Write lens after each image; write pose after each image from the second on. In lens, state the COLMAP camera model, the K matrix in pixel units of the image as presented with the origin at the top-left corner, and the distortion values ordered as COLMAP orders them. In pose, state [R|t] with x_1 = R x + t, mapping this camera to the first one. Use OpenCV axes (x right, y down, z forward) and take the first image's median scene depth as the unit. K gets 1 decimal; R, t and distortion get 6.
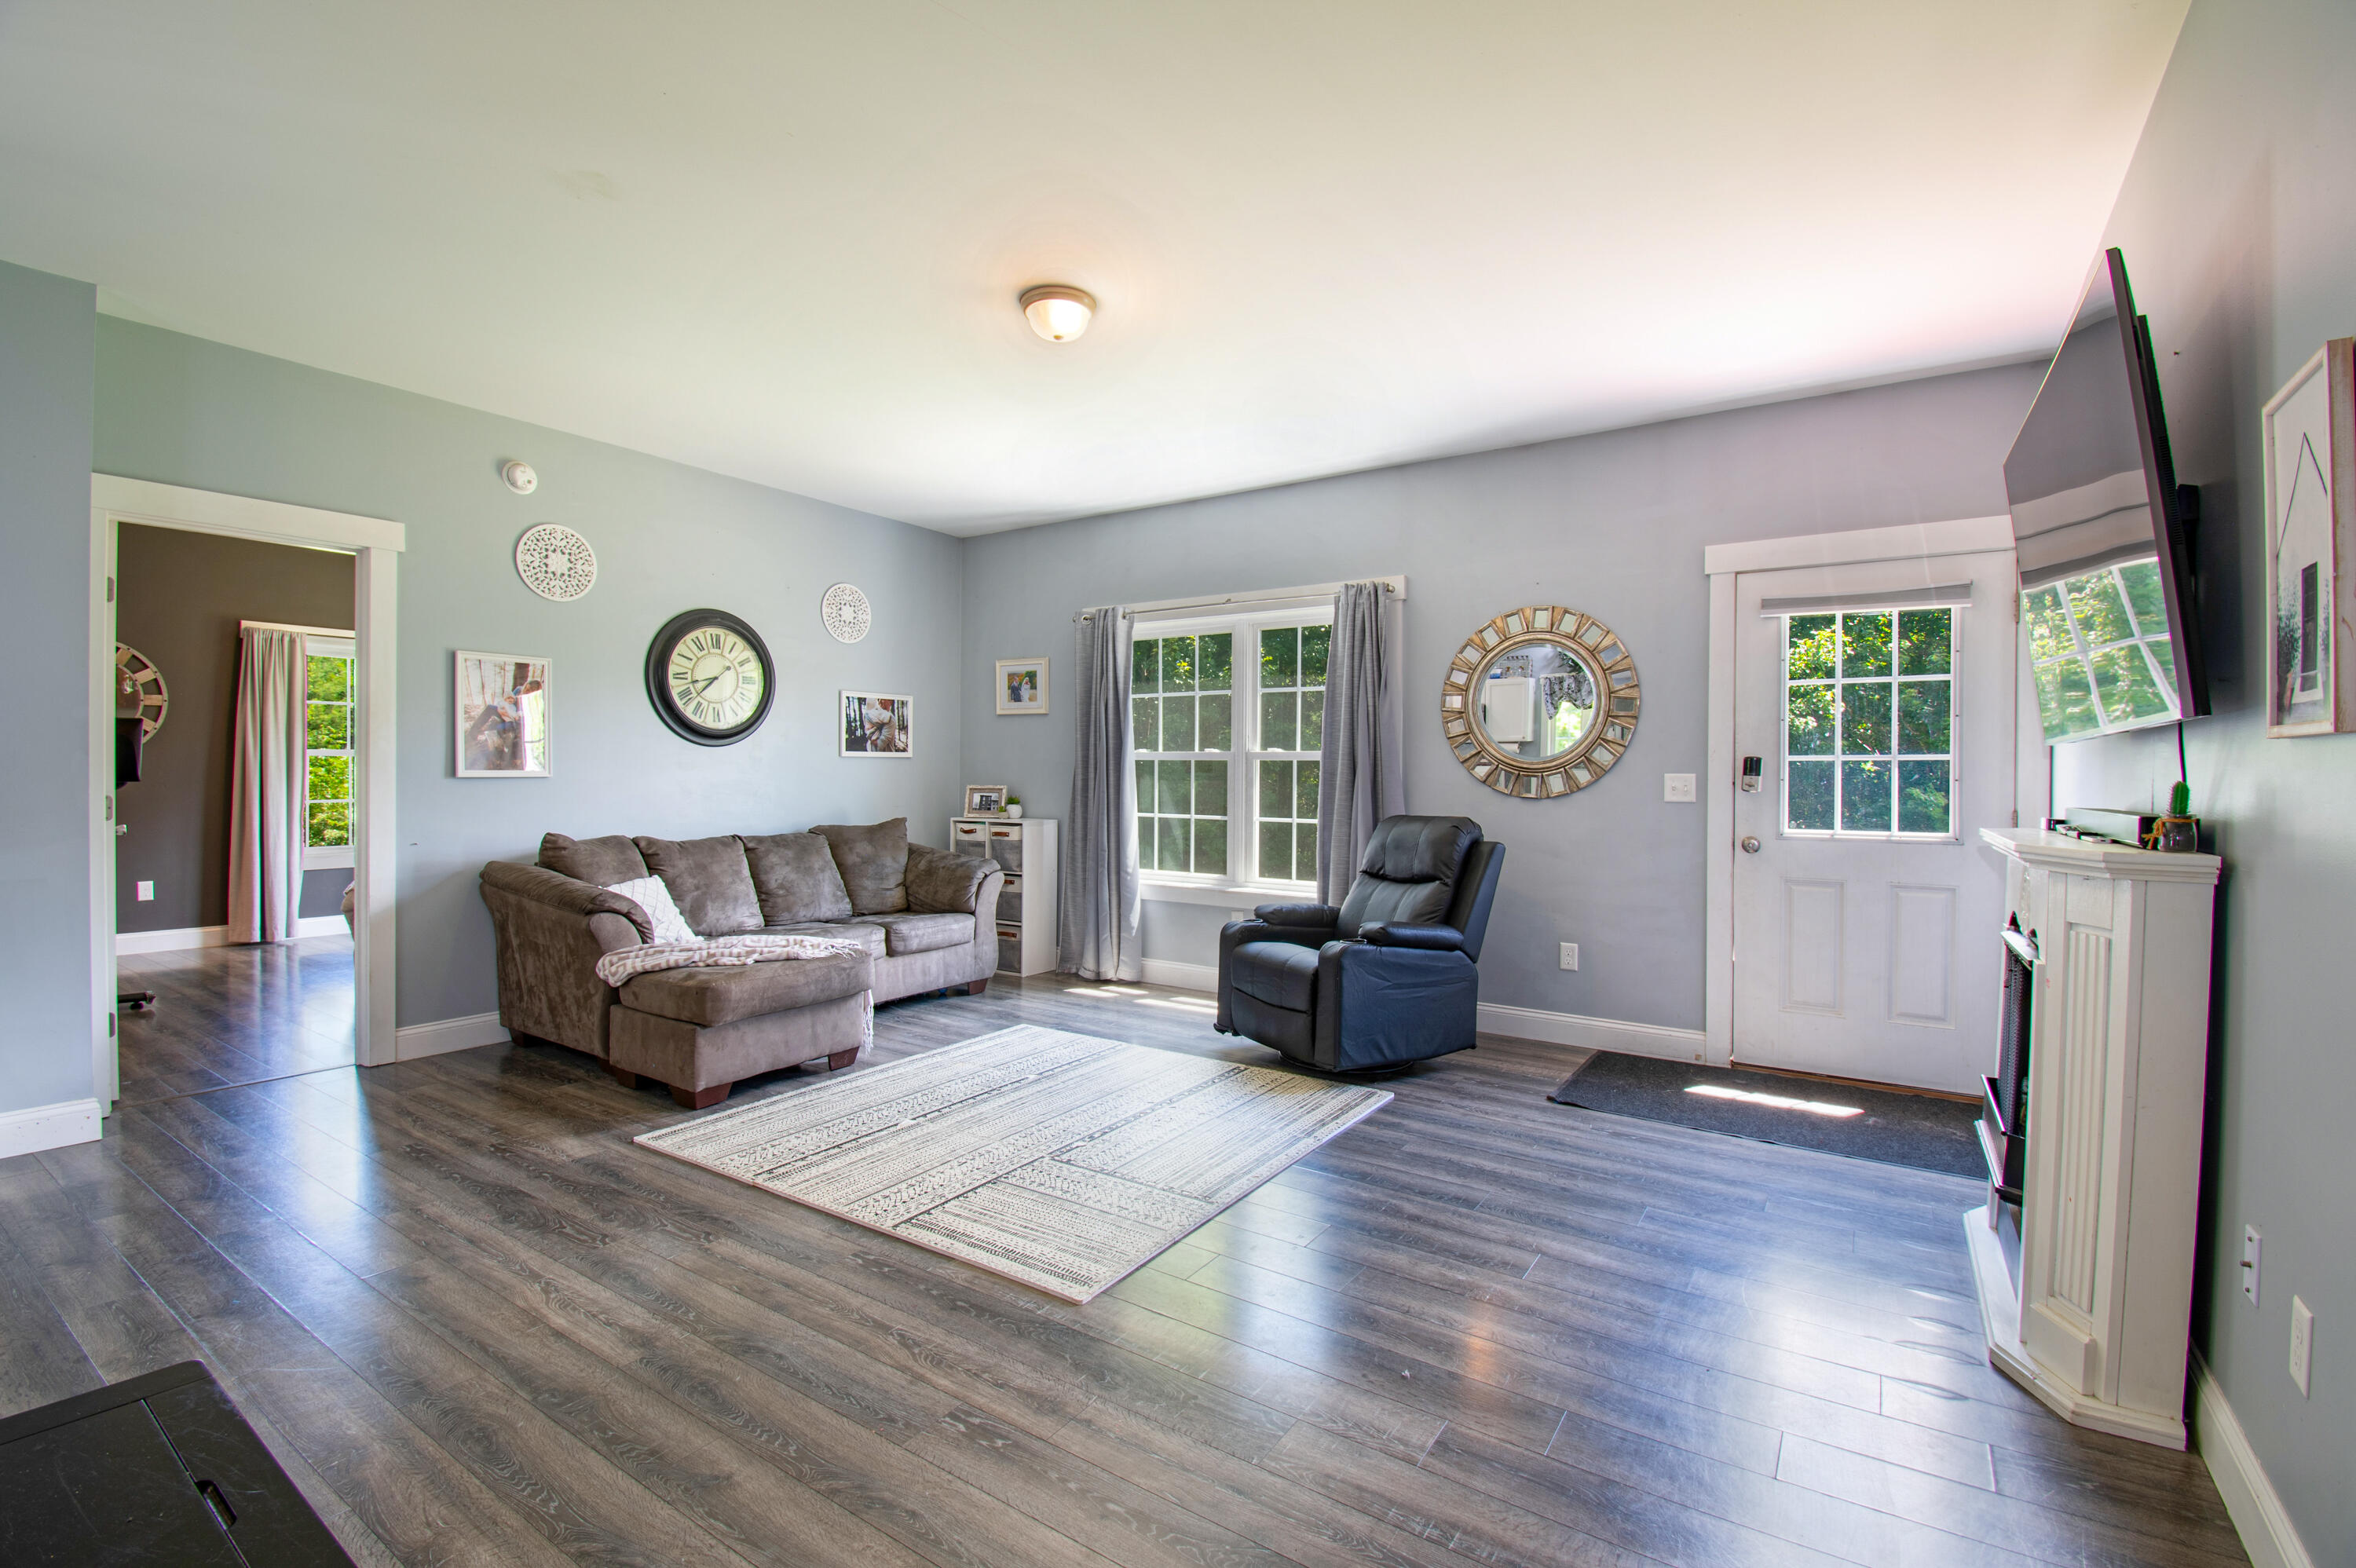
lens RADIAL K [[1030.4, 0, 1181.5], [0, 1030.4, 780.7], [0, 0, 1]] dist [0.004678, -0.000086]
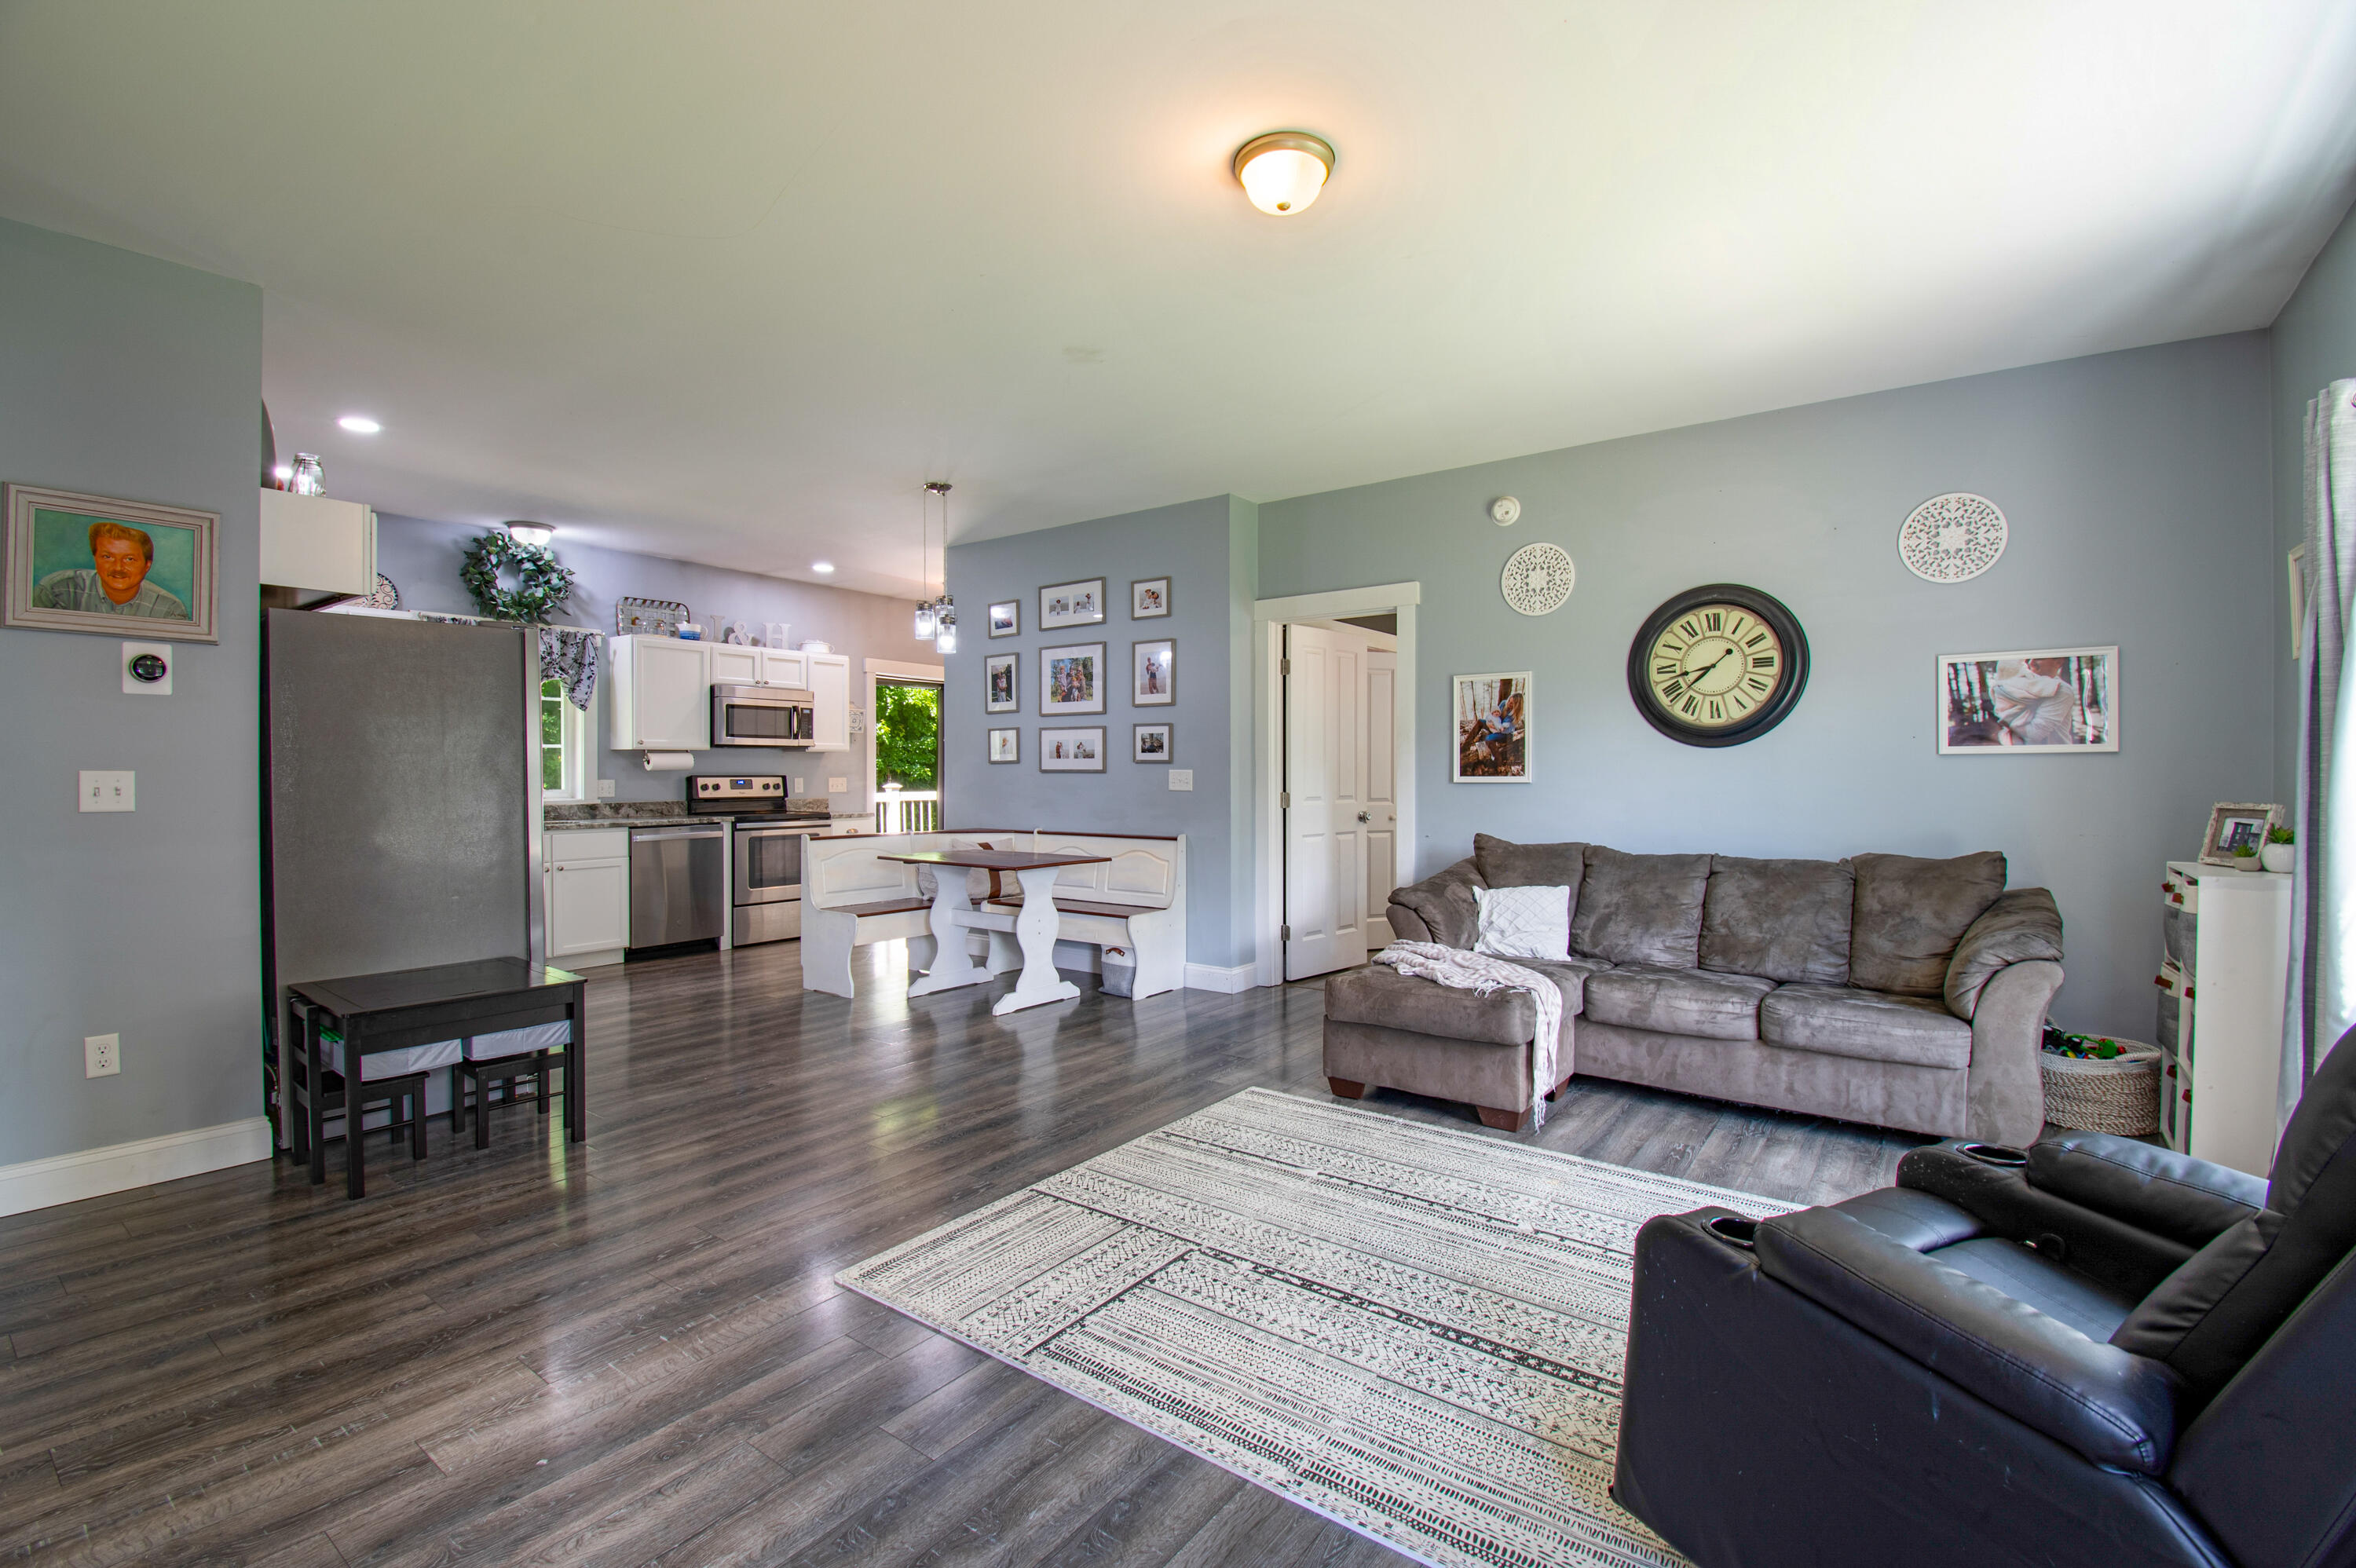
lens RADIAL K [[1030.4, 0, 1181.0], [0, 1030.4, 786.2], [0, 0, 1]] dist [0.004678, -0.000086]
pose [[-0.049890, 0.004329, -0.998745, 0.522956], [-0.009618, 0.999942, 0.004815, -0.002019], [0.998708, 0.009846, -0.049846, 0.783495]]
